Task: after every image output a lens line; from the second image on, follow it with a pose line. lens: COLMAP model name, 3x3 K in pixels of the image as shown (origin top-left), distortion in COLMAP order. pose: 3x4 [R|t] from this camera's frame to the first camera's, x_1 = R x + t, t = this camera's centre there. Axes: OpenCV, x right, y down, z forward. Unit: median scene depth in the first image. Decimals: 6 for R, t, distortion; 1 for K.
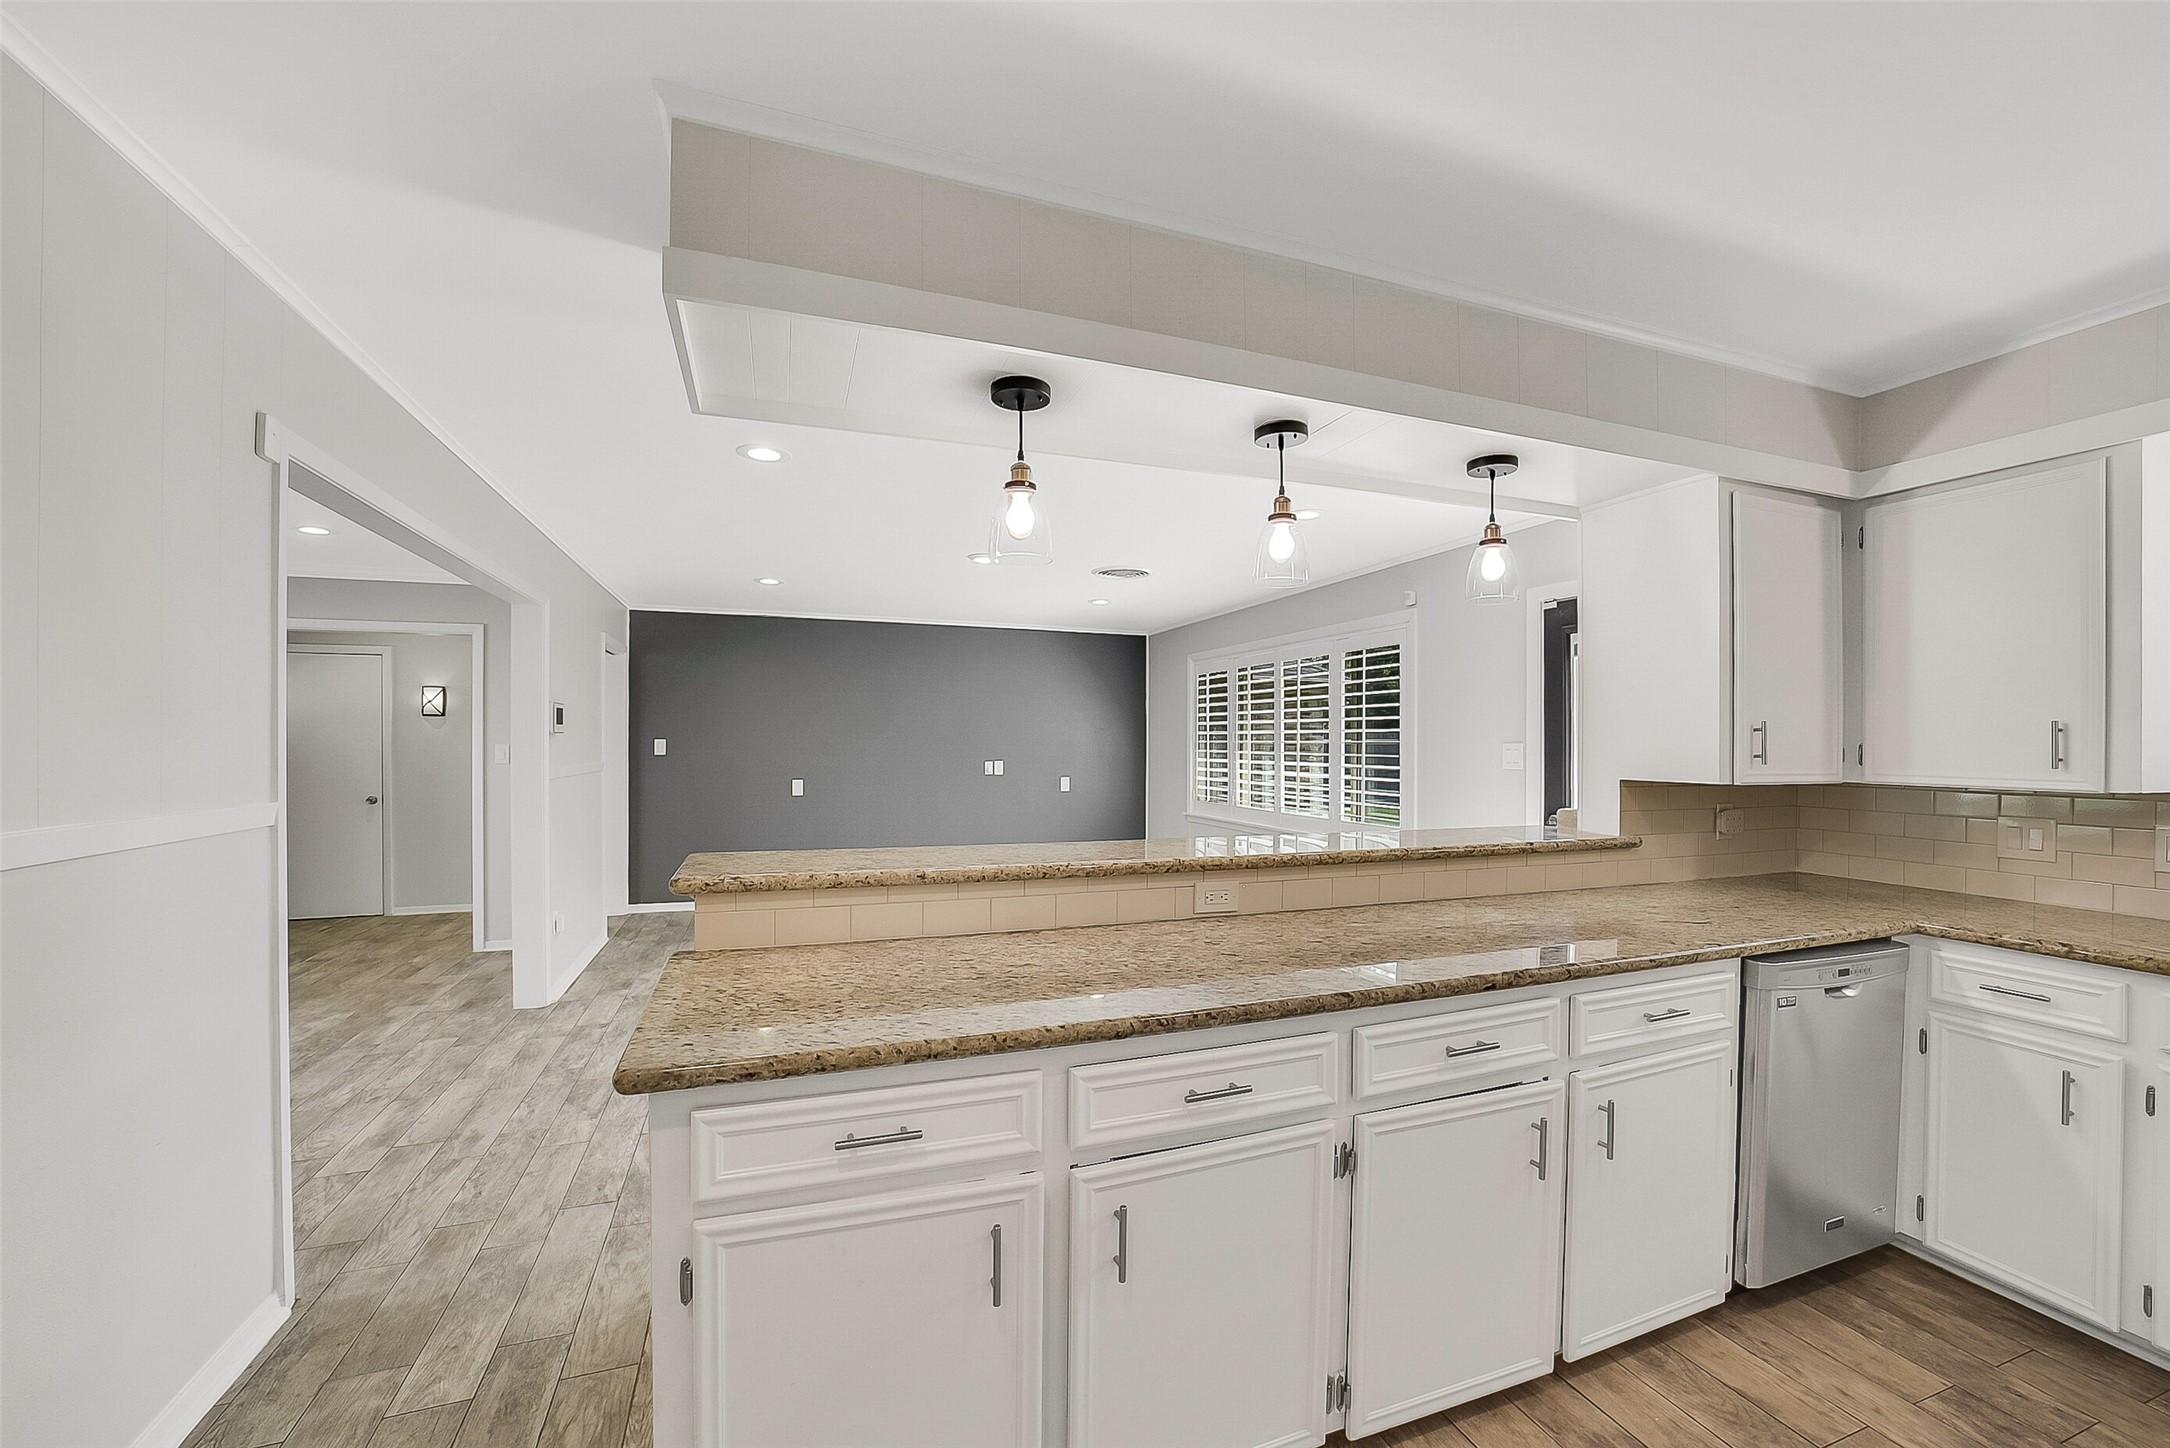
lens RADIAL K [[870.7, 0, 1093.0], [0, 870.7, 736.7], [0, 0, 1]] dist [-0.036189, 0.009215]
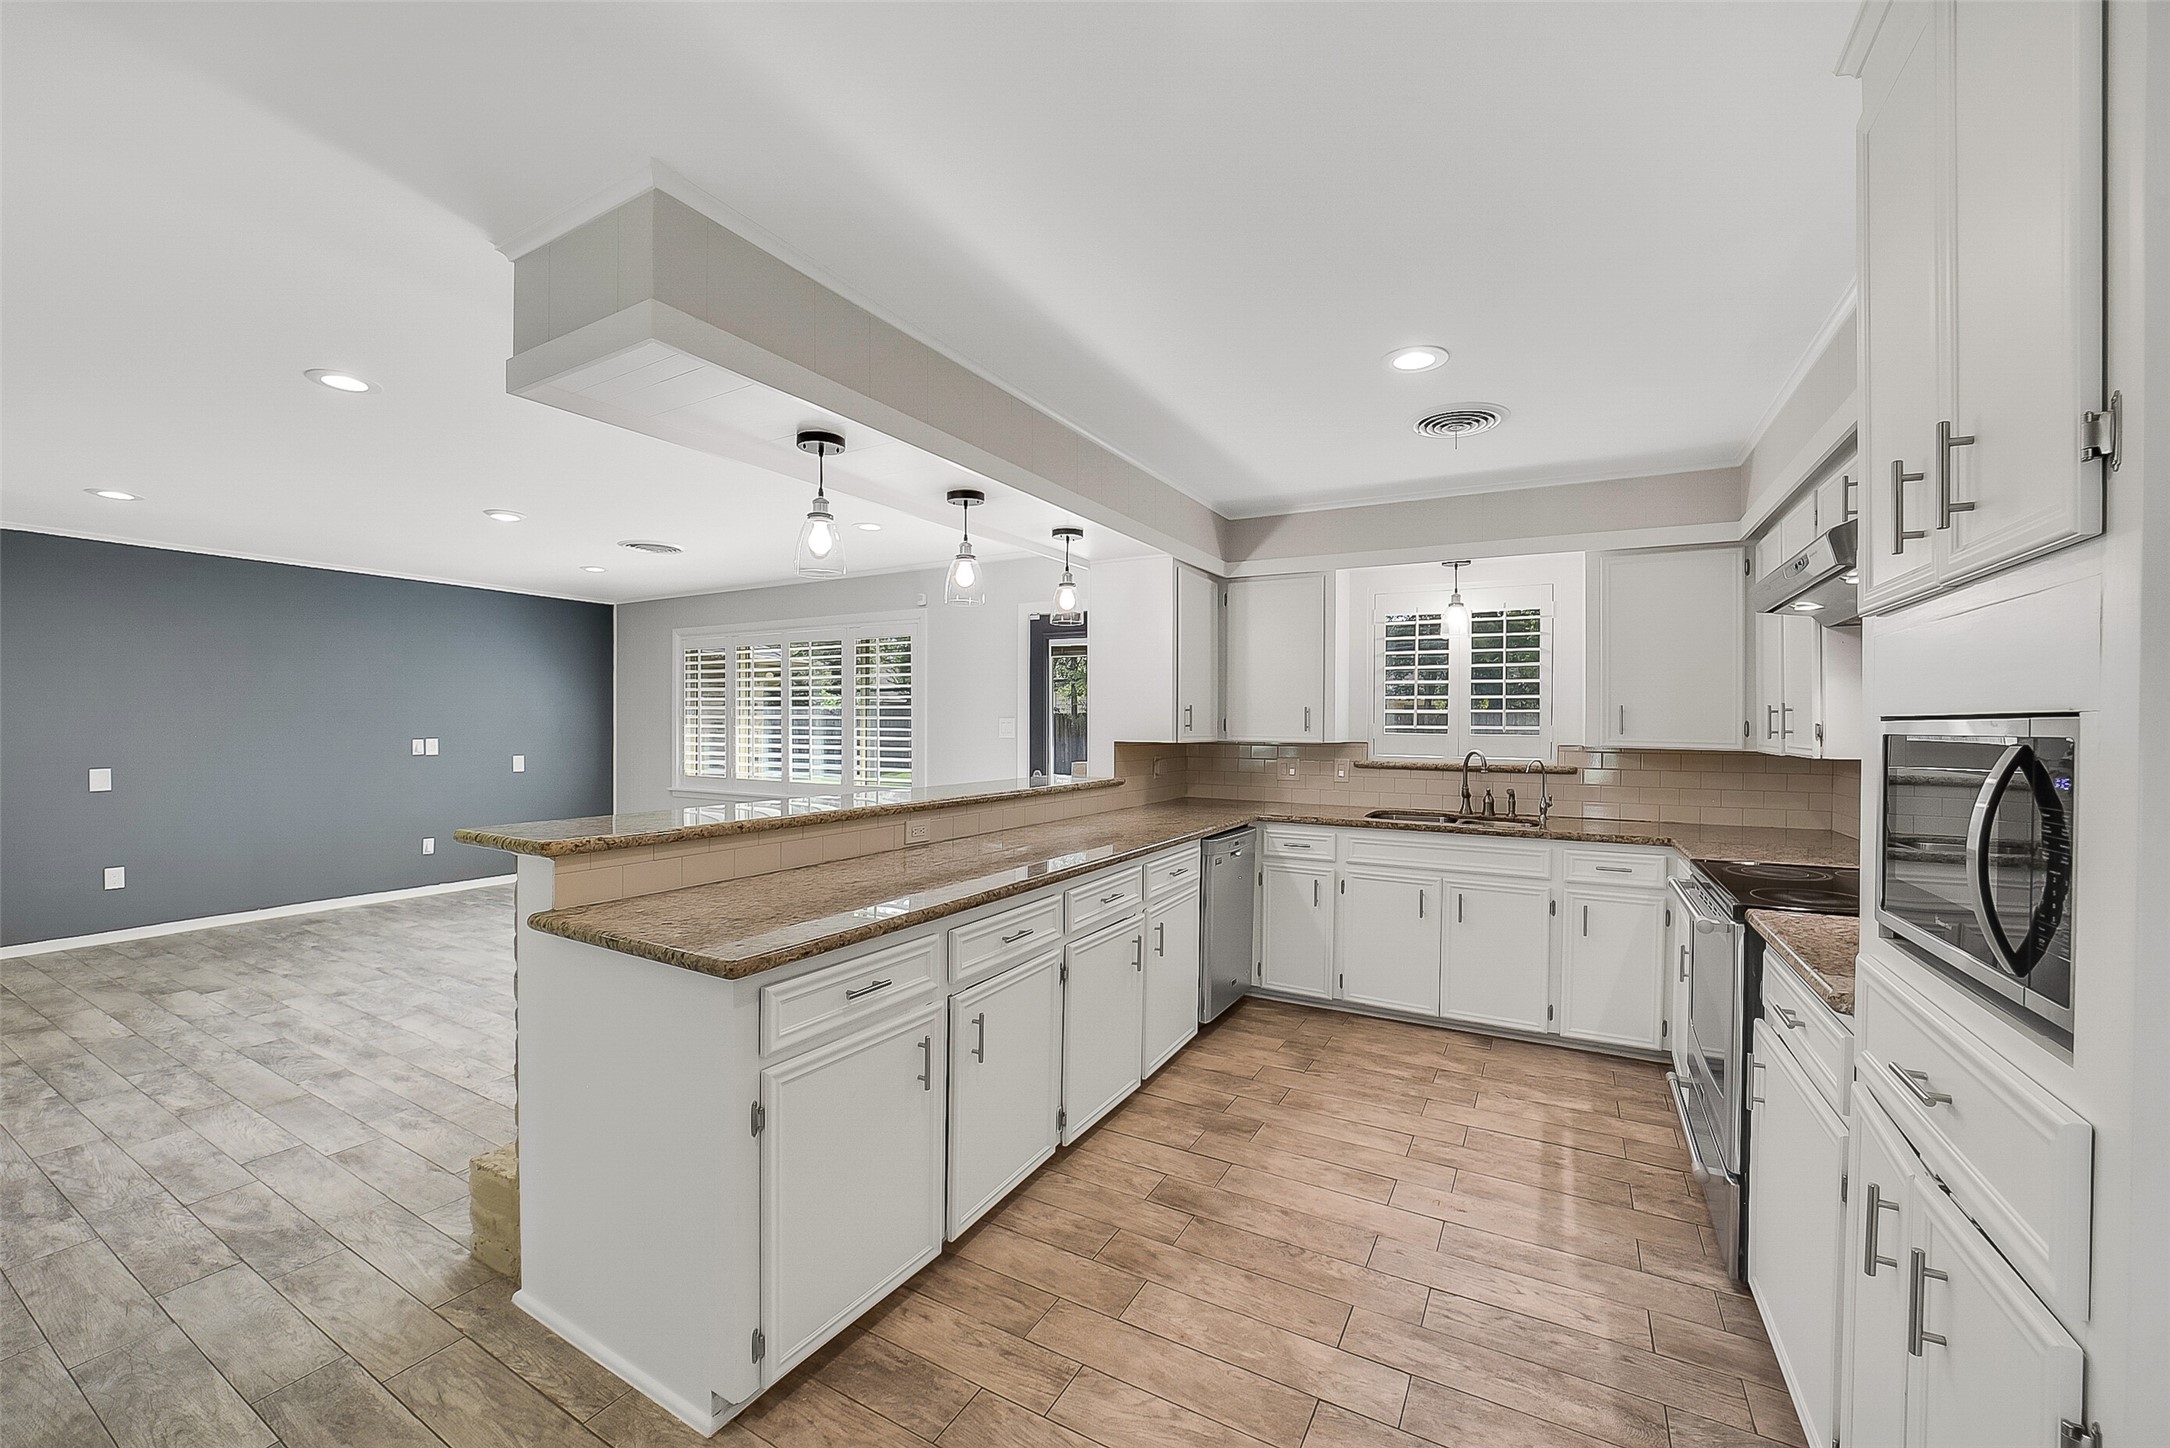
lens RADIAL K [[858.1, 0, 1074.2], [0, 858.1, 724.8], [0, 0, 1]] dist [-0.027242, 0.008218]
pose [[0.774609, -0.003136, 0.632433, -0.462004], [-0.007529, 0.999871, 0.014179, -0.001363], [-0.632396, -0.015744, 0.774485, -0.170632]]
